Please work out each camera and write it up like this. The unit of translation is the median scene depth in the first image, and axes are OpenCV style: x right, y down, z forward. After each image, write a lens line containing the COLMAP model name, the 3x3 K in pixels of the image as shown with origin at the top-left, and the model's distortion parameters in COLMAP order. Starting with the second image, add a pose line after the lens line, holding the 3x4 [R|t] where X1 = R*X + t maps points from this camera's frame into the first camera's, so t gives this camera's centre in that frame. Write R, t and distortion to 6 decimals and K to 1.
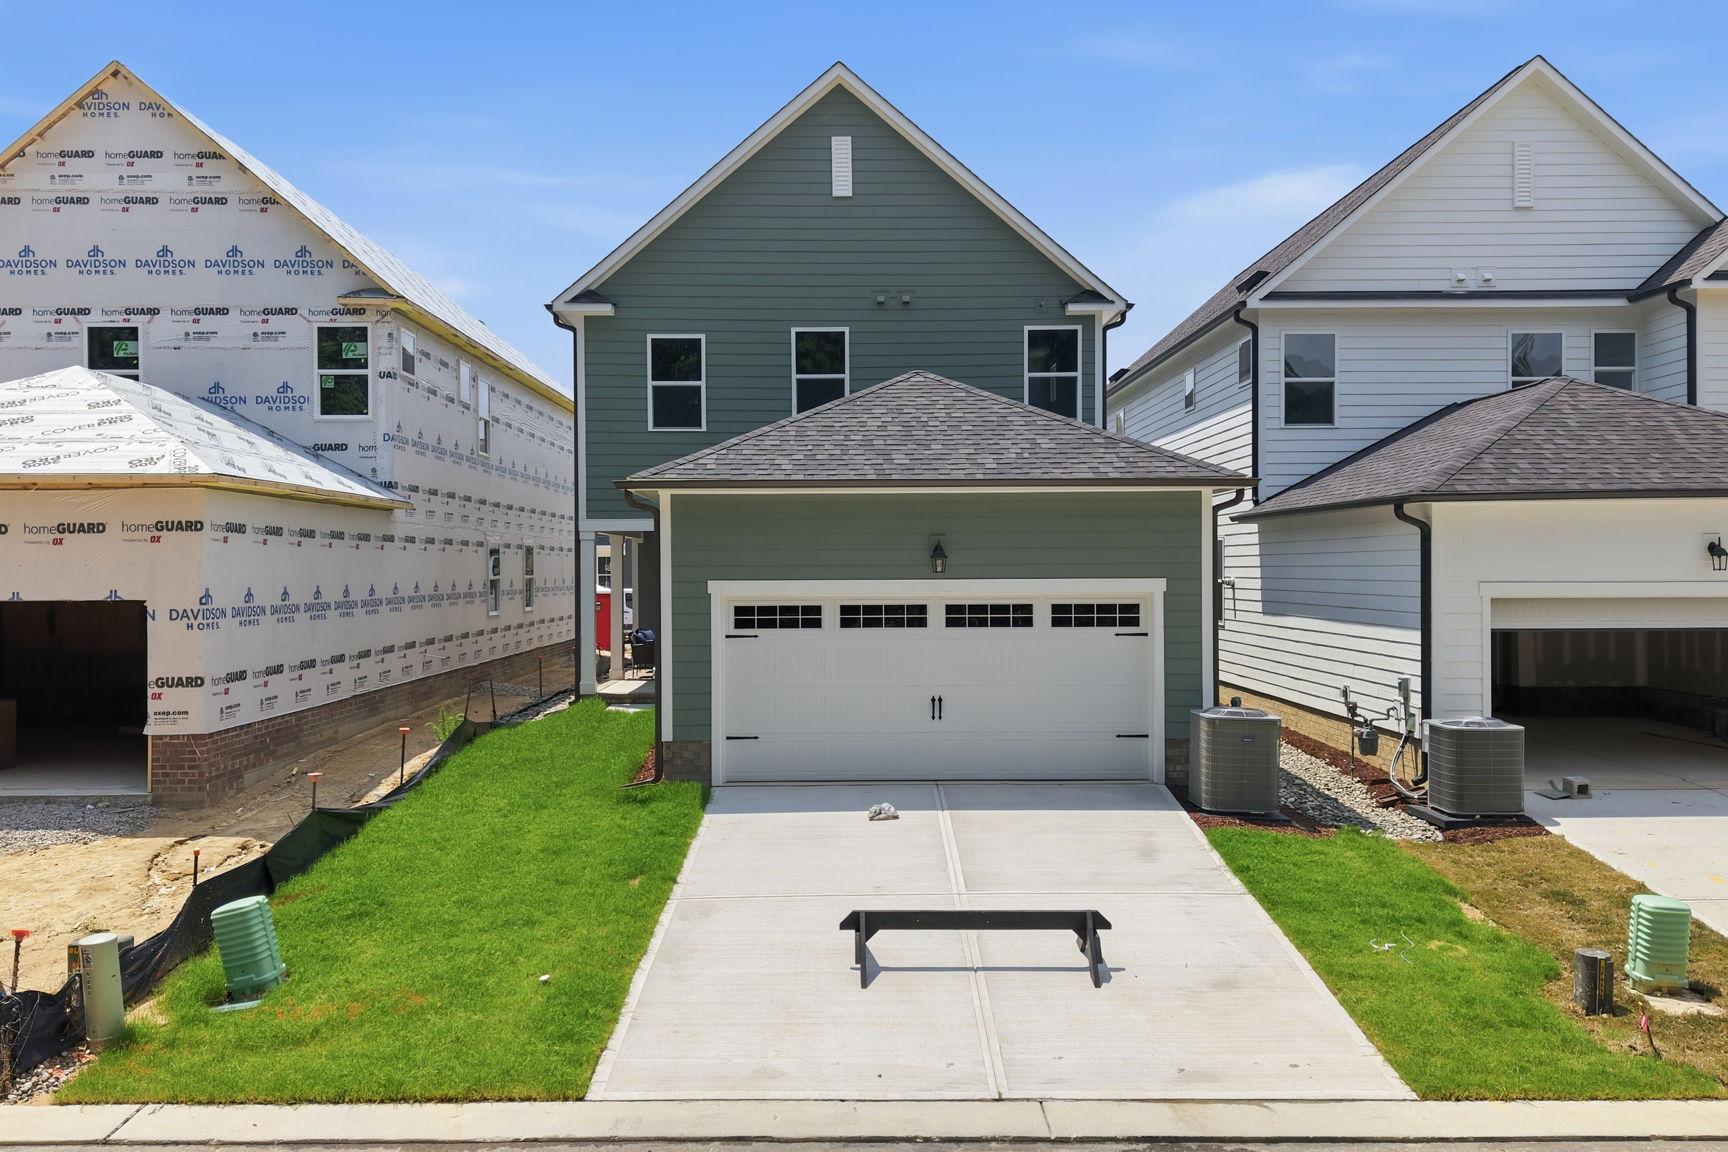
lens RADIAL K [[1399.0, 0, 860.3], [0, 1399.0, 579.2], [0, 0, 1]] dist [0.019252, -0.009302]
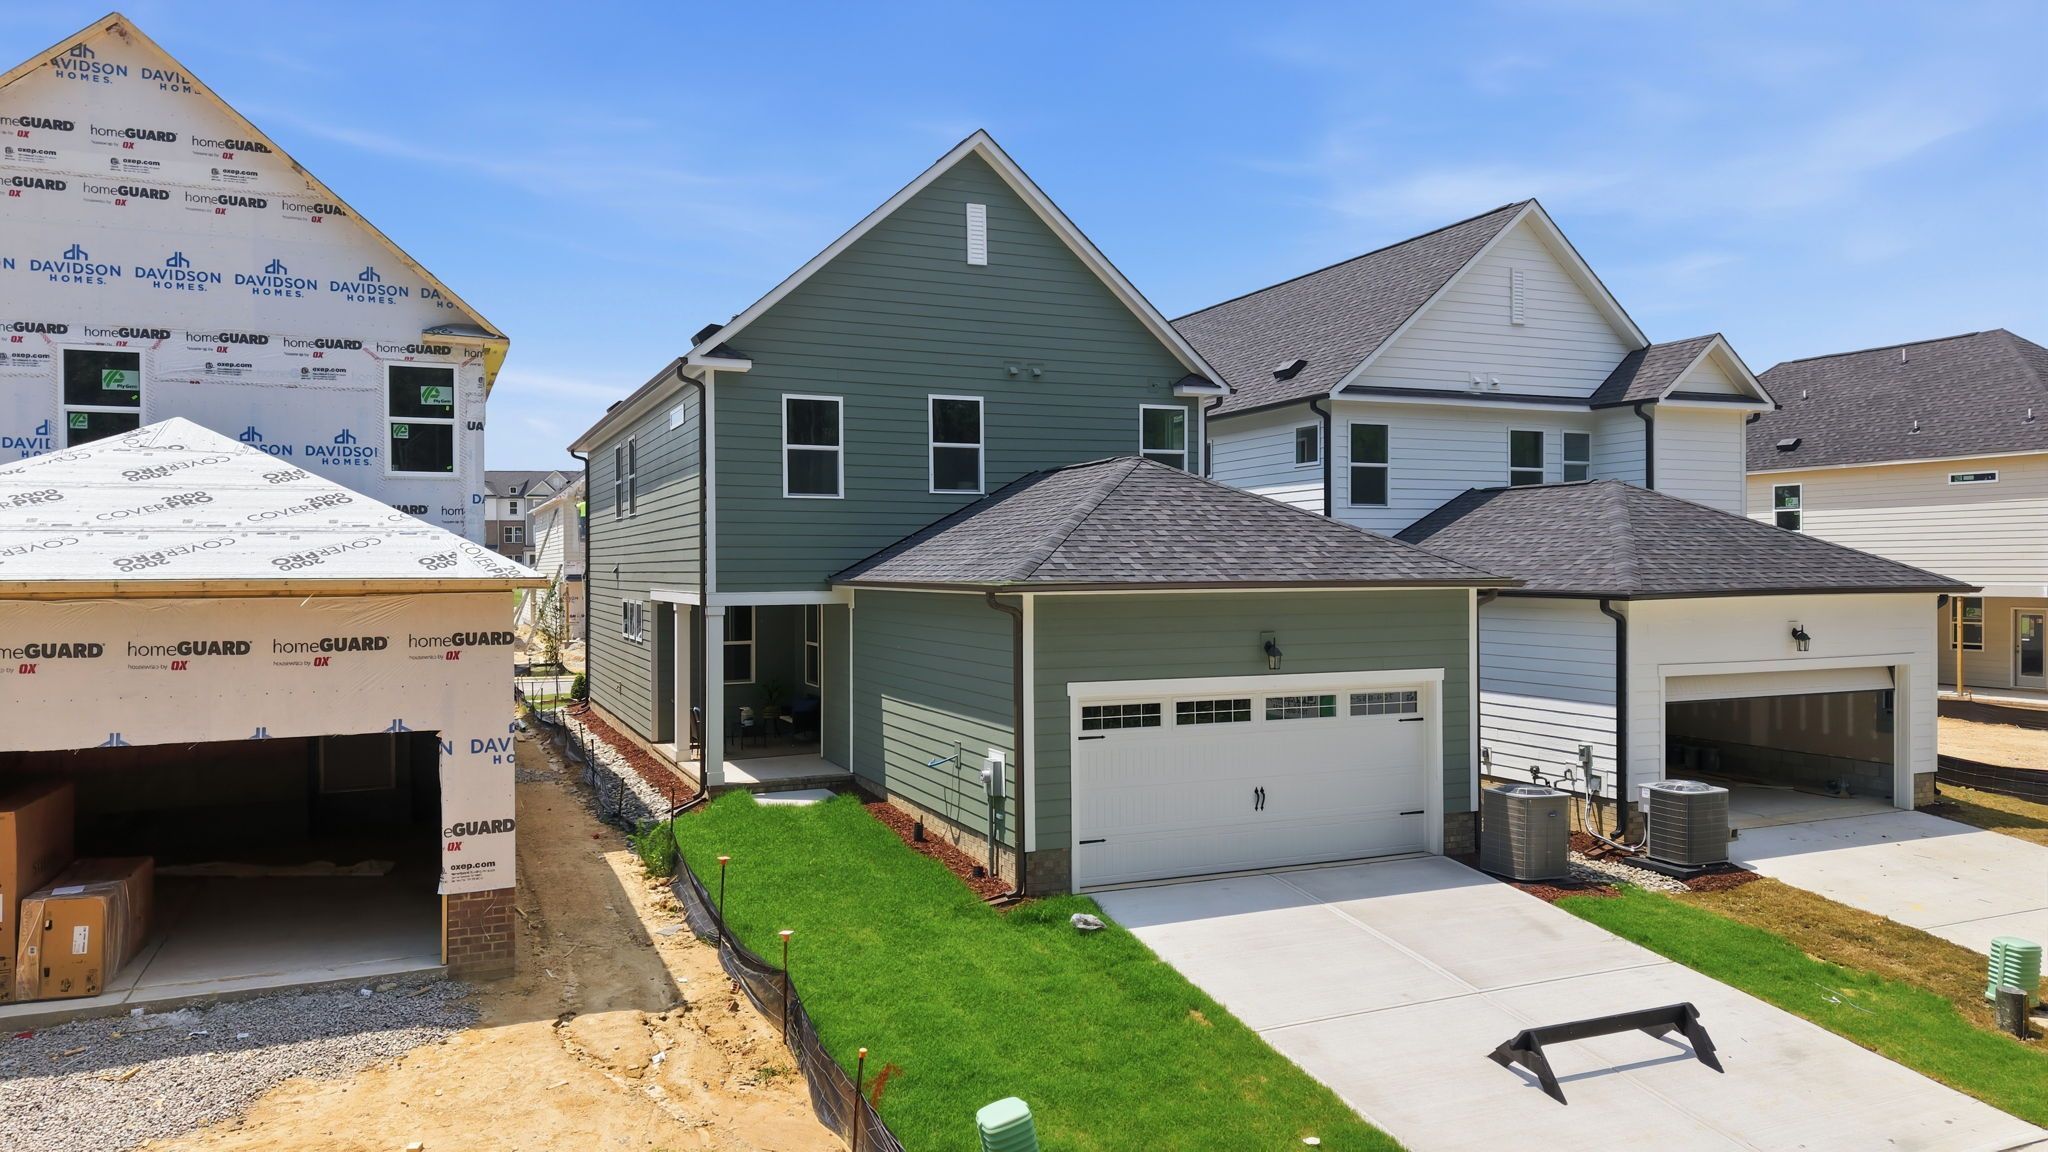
lens RADIAL K [[1402.3, 0, 1026.5], [0, 1402.3, 568.9], [0, 0, 1]] dist [0.025054, -0.012696]
pose [[0.917809, -0.000607, 0.397021, -0.377567], [0.003523, 0.999972, -0.006616, -0.052459], [-0.397006, 0.007471, 0.917786, 0.079938]]
